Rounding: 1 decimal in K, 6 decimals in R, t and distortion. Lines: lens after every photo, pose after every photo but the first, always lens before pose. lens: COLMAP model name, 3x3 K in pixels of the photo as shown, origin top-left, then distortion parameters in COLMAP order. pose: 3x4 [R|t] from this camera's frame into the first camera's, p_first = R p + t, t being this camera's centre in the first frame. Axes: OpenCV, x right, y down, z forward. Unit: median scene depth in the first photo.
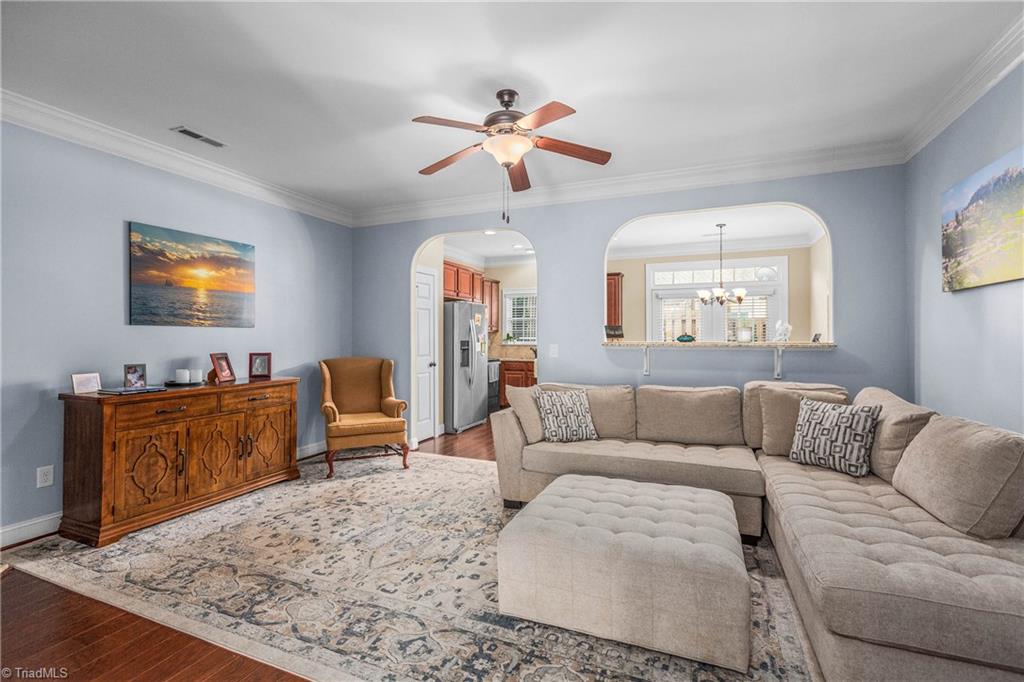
lens RADIAL K [[469.5, 0, 510.0], [0, 469.5, 333.9], [0, 0, 1]] dist [0.000345, 0.000194]
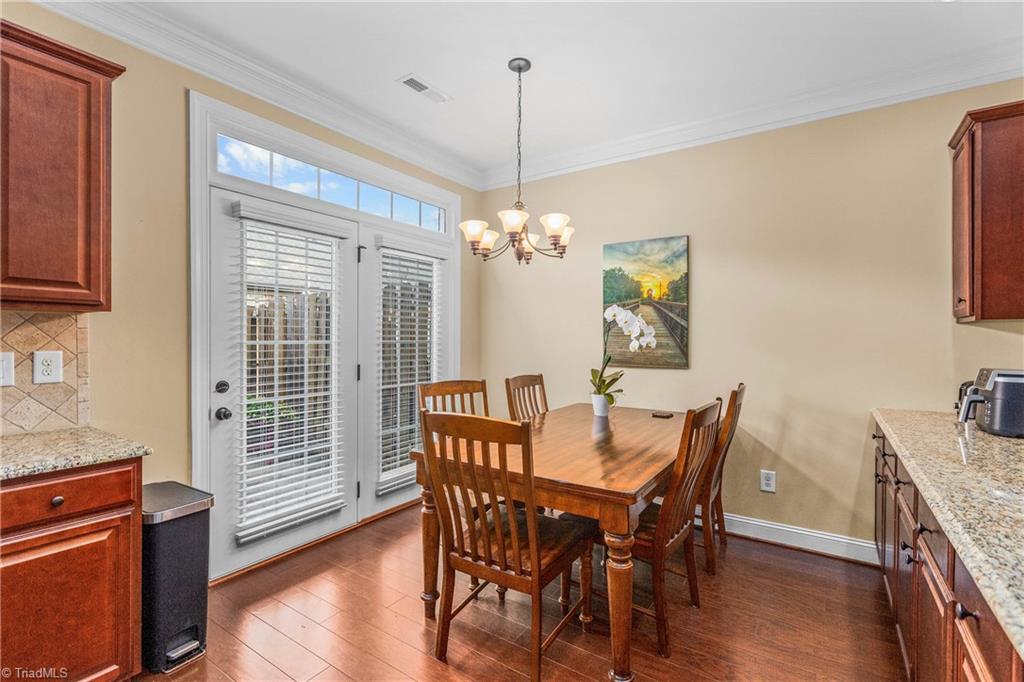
lens RADIAL K [[469.6, 0, 512.3], [0, 469.6, 338.9], [0, 0, 1]] dist [0.002486, 0.000158]
pose [[0.182965, -0.002431, 0.983116, 0.080382], [-0.009006, 0.999951, 0.004149, 0.008809], [-0.983078, -0.009613, 0.182934, 1.604470]]
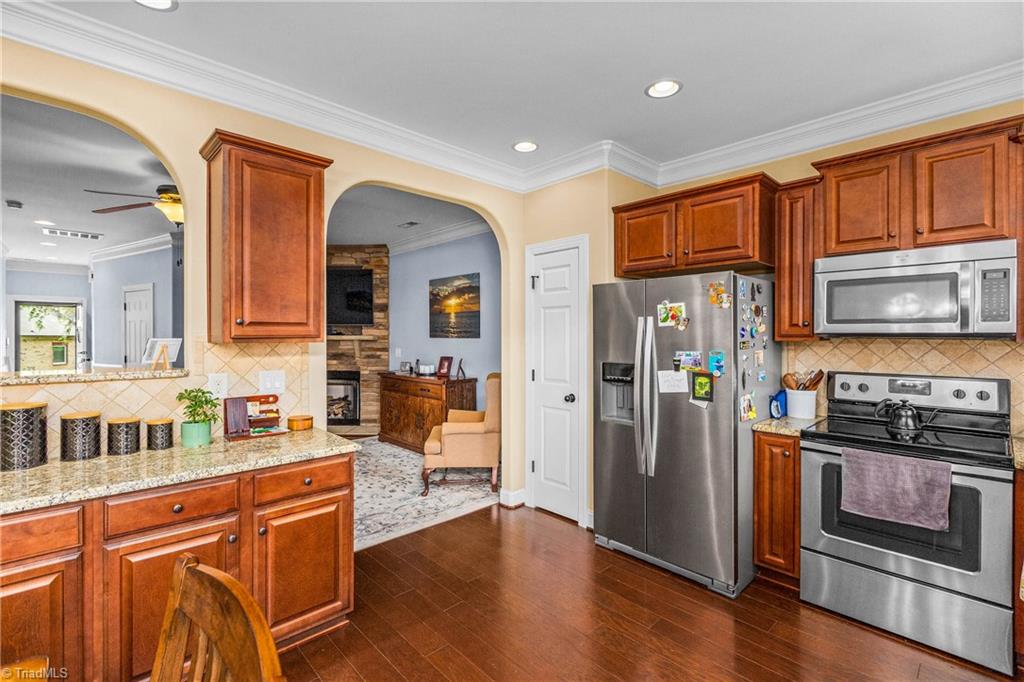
lens RADIAL K [[453.5, 0, 511.5], [0, 453.5, 339.1], [0, 0, 1]] dist [0.000706, 0.000235]
pose [[-0.402161, 0.008107, -0.915533, 0.641150], [0.004835, 0.999966, 0.006731, -0.022989], [0.915556, -0.001720, -0.402186, 1.917536]]
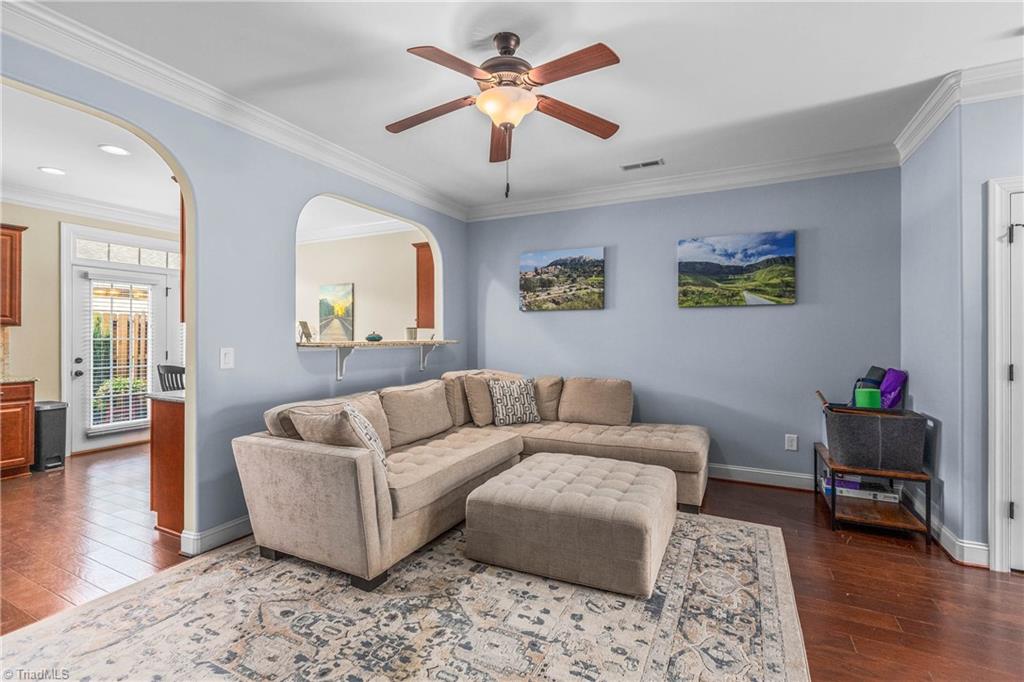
lens RADIAL K [[463.6, 0, 510.9], [0, 463.6, 334.5], [0, 0, 1]] dist [-0.000374, 0.000601]
pose [[0.060325, 0.004864, 0.998167, -0.648376], [-0.004635, 0.999979, -0.004593, 0.006846], [-0.998168, -0.004349, 0.060347, 0.752573]]
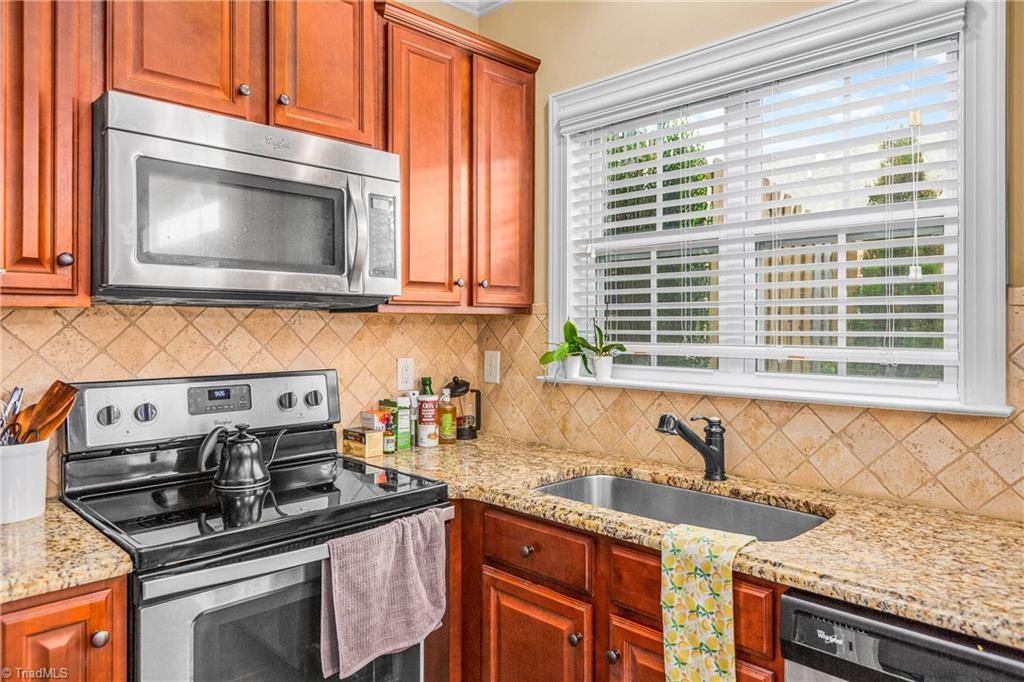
lens RADIAL K [[680.2, 0, 514.1], [0, 680.2, 319.1], [0, 0, 1]] dist [-0.001610, -0.001081]
pose [[0.925228, -0.001856, -0.379407, 0.187058], [0.001506, 0.999998, -0.001219, -0.004584], [0.379408, 0.000557, 0.925229, 1.787313]]
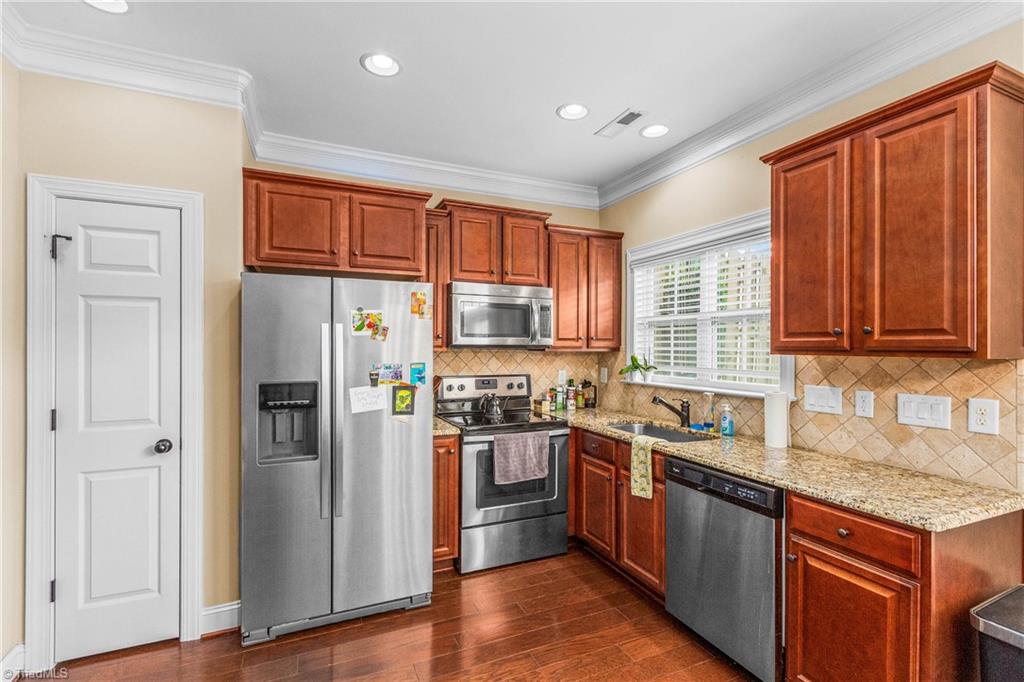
lens RADIAL K [[476.0, 0, 510.5], [0, 476.0, 345.2], [0, 0, 1]] dist [0.001098, -0.000086]
pose [[0.729173, 0.004696, -0.684314, 0.480319], [-0.002044, 0.999987, 0.004684, -0.028075], [0.684327, -0.002017, 0.729173, 1.511086]]
